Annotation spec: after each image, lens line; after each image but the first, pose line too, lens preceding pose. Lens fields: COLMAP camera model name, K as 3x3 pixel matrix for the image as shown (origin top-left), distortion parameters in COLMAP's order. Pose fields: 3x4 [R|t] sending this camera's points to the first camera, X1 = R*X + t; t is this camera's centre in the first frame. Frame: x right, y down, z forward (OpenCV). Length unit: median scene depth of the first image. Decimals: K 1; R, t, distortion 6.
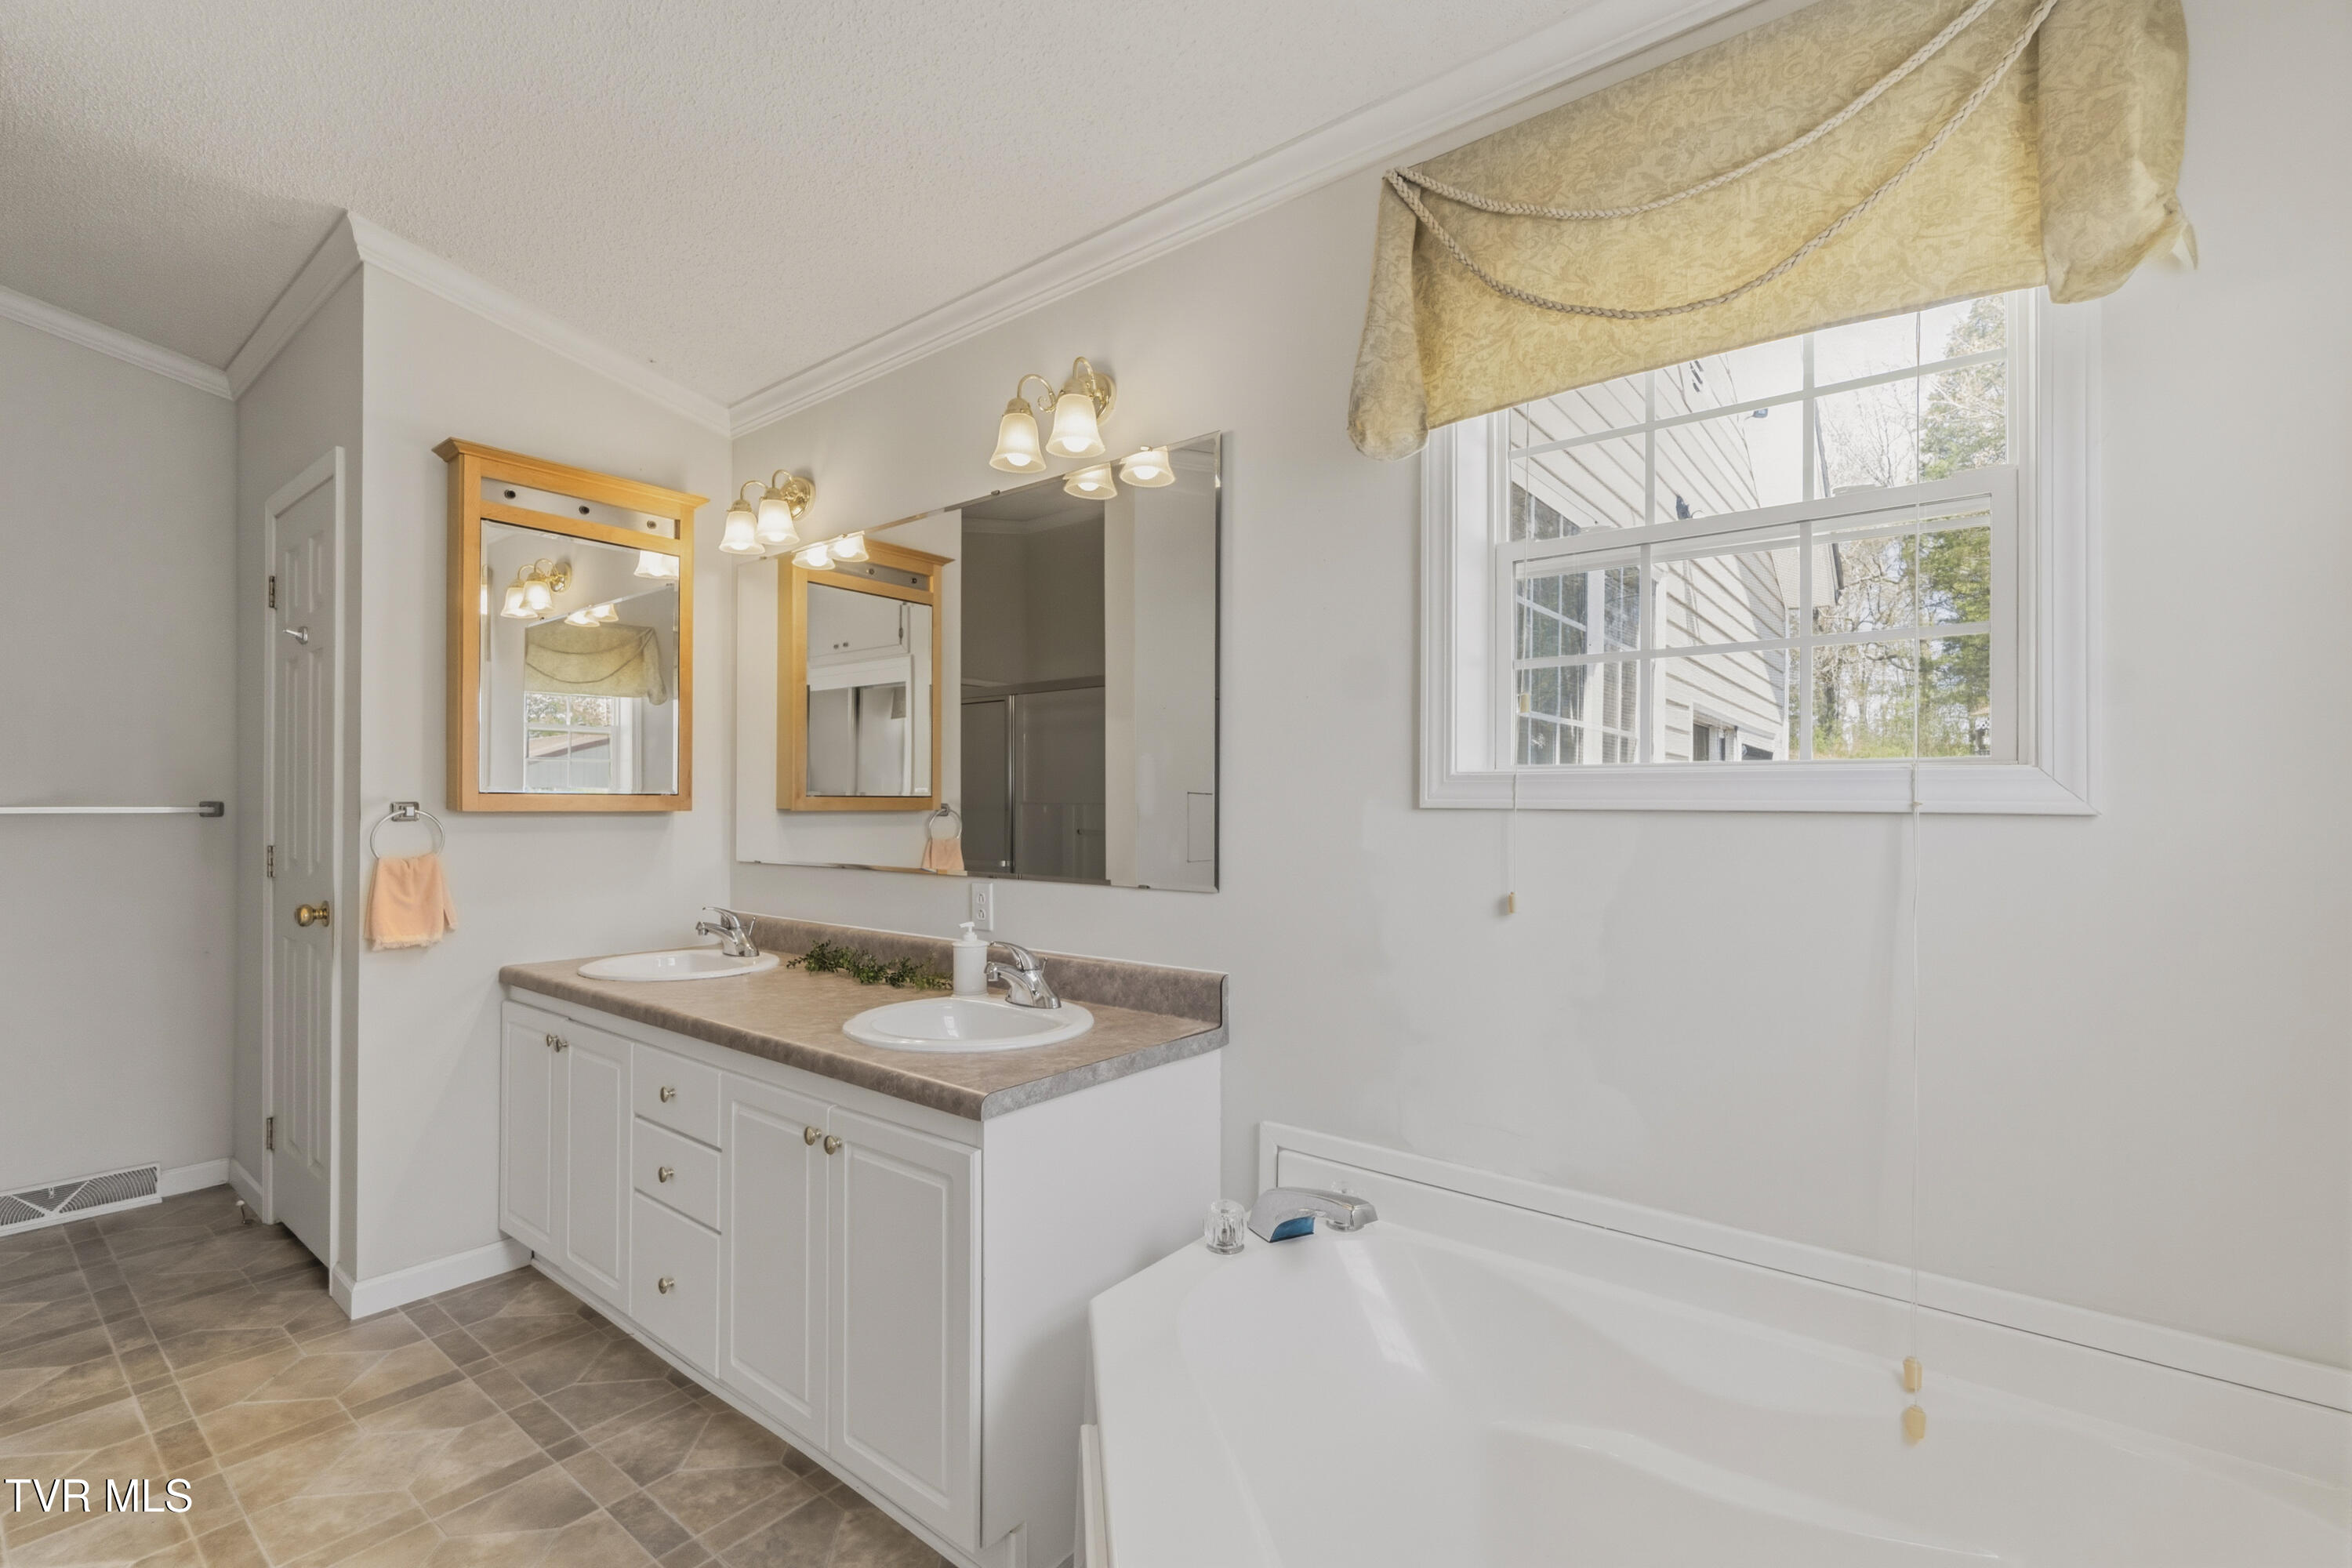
lens RADIAL K [[1027.7, 0, 1171.2], [0, 1027.7, 801.9], [0, 0, 1]] dist [-0.003204, -0.000132]
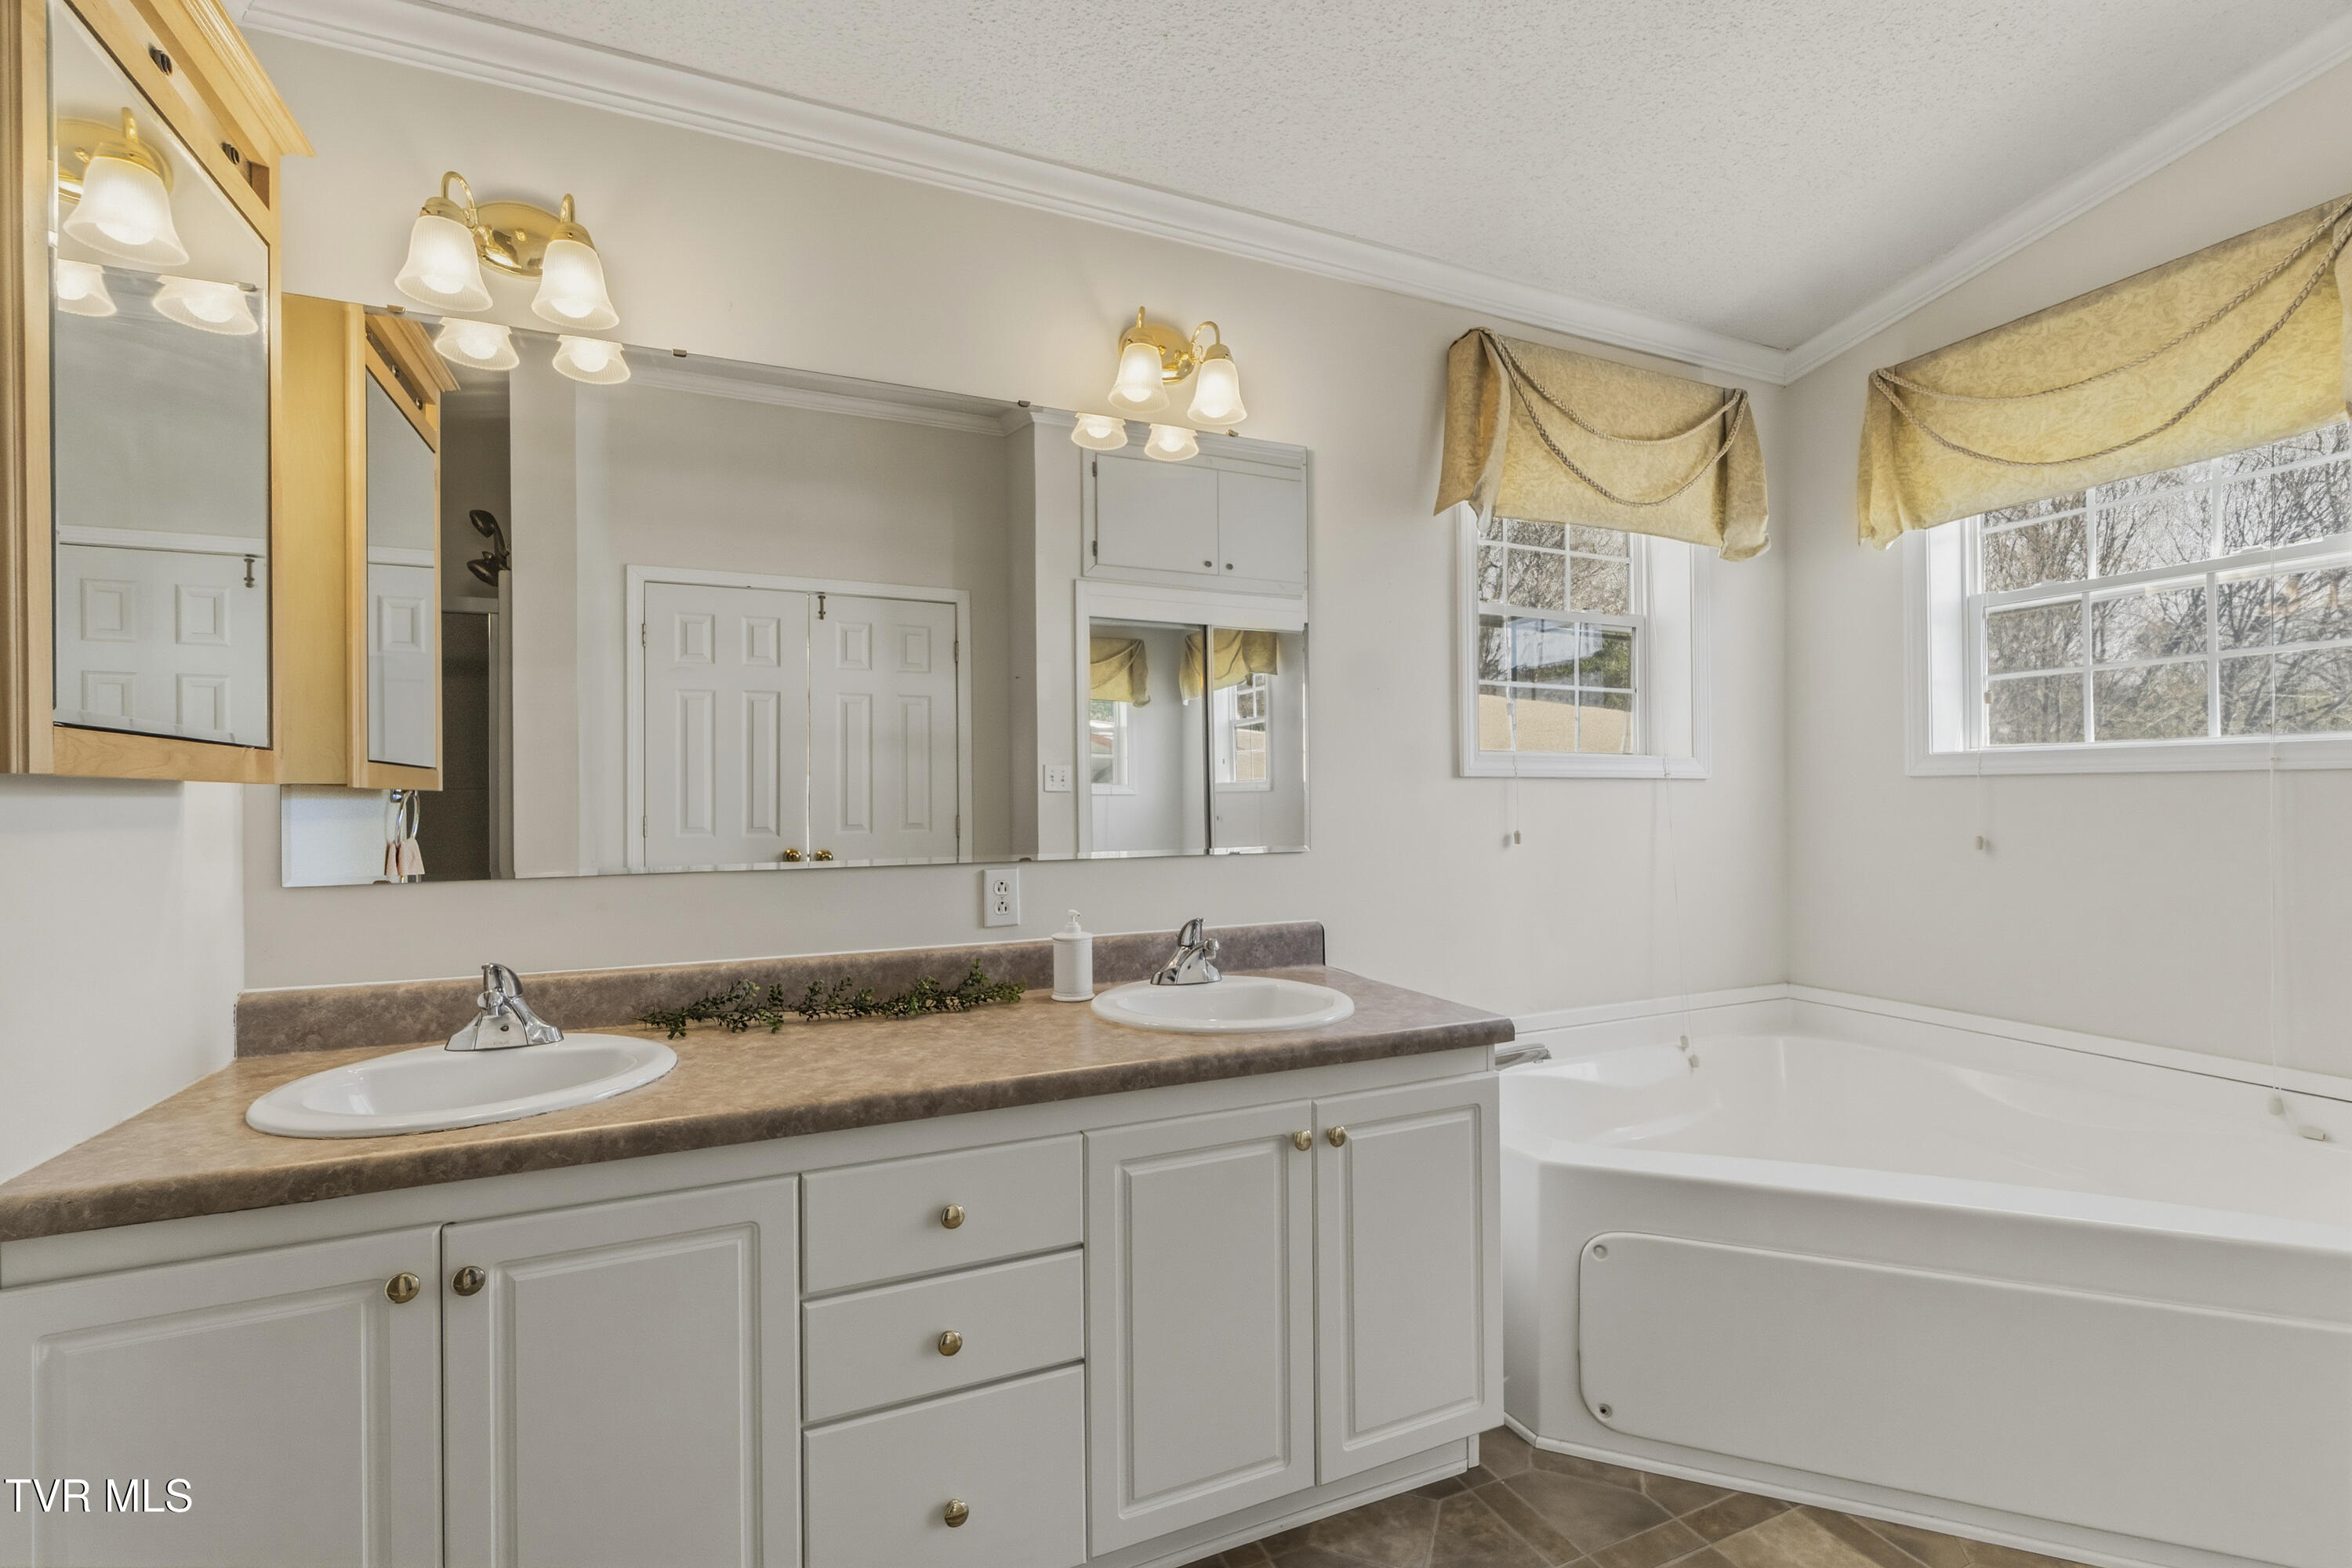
lens RADIAL K [[1027.7, 0, 1171.2], [0, 1027.7, 801.9], [0, 0, 1]] dist [-0.003204, -0.000132]
pose [[0.456027, -0.006572, 0.889942, -1.143624], [0.009474, 0.999952, 0.002529, 0.031557], [-0.889916, 0.007278, 0.456067, 0.674548]]
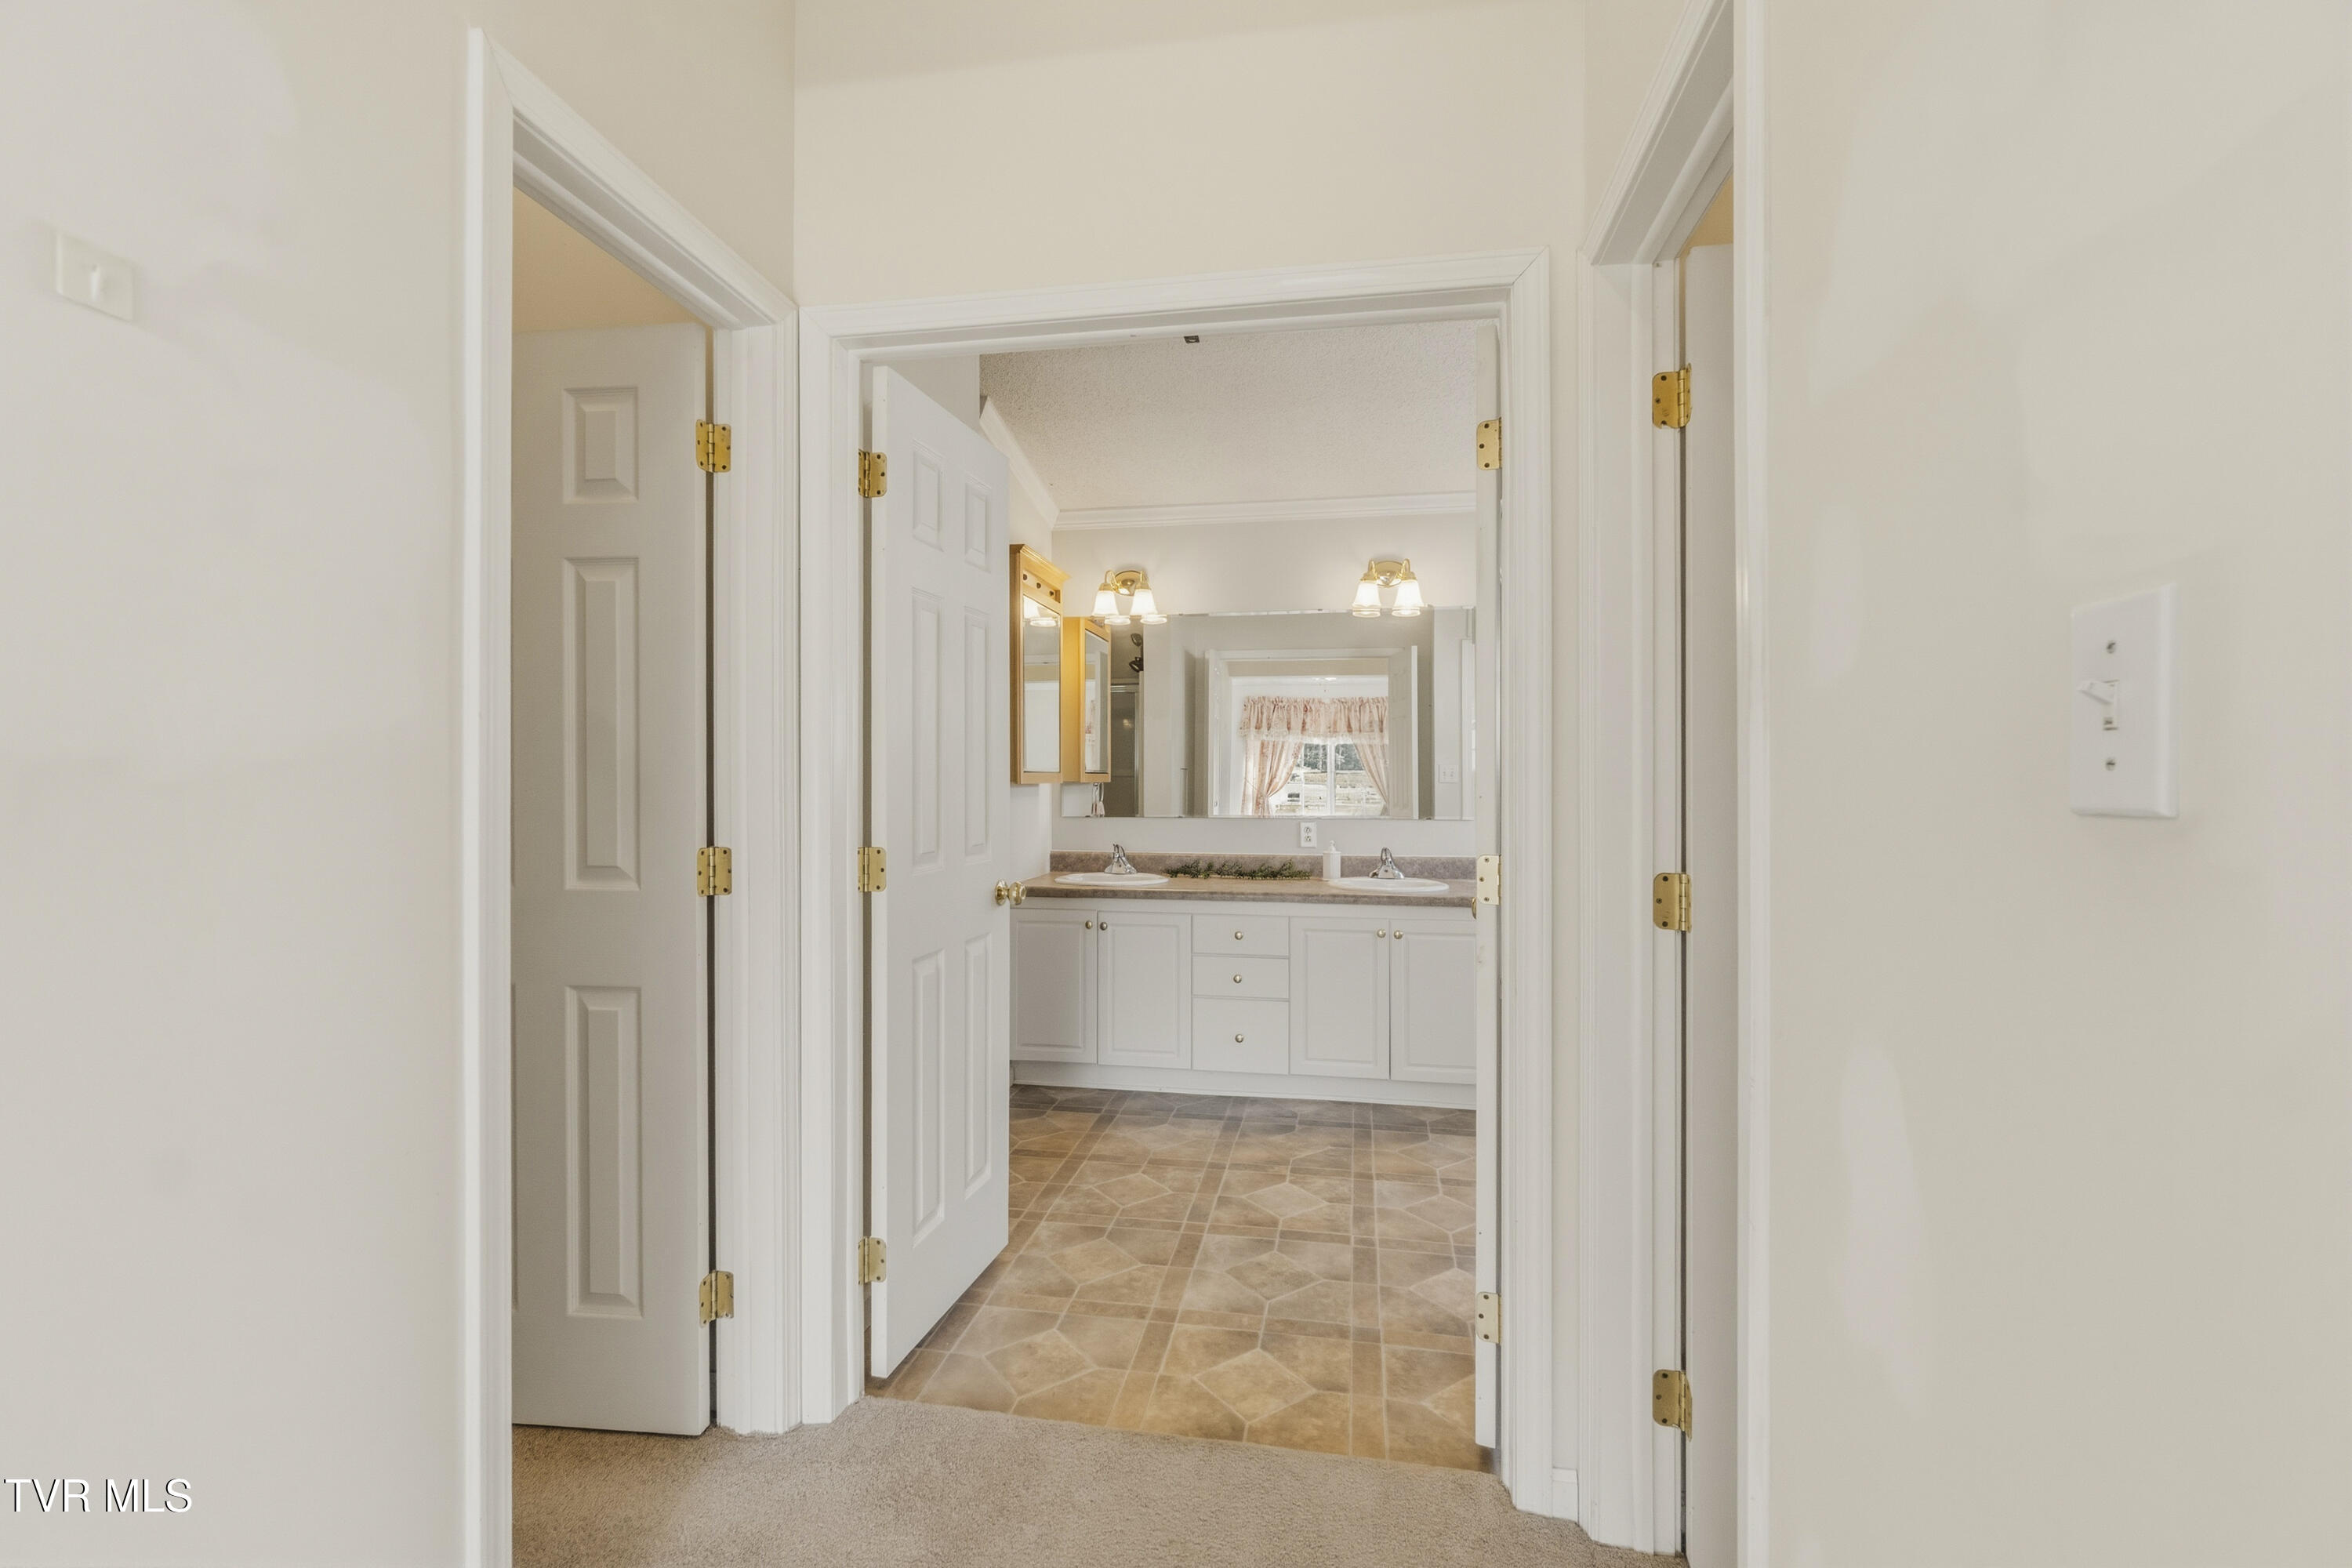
lens RADIAL K [[1027.7, 0, 1171.2], [0, 1027.7, 801.9], [0, 0, 1]] dist [-0.003204, -0.000132]
pose [[0.876746, -0.014598, 0.480732, -1.712962], [-0.001389, 0.999458, 0.032883, -0.024752], [-0.480952, -0.029498, 0.876251, -0.649176]]
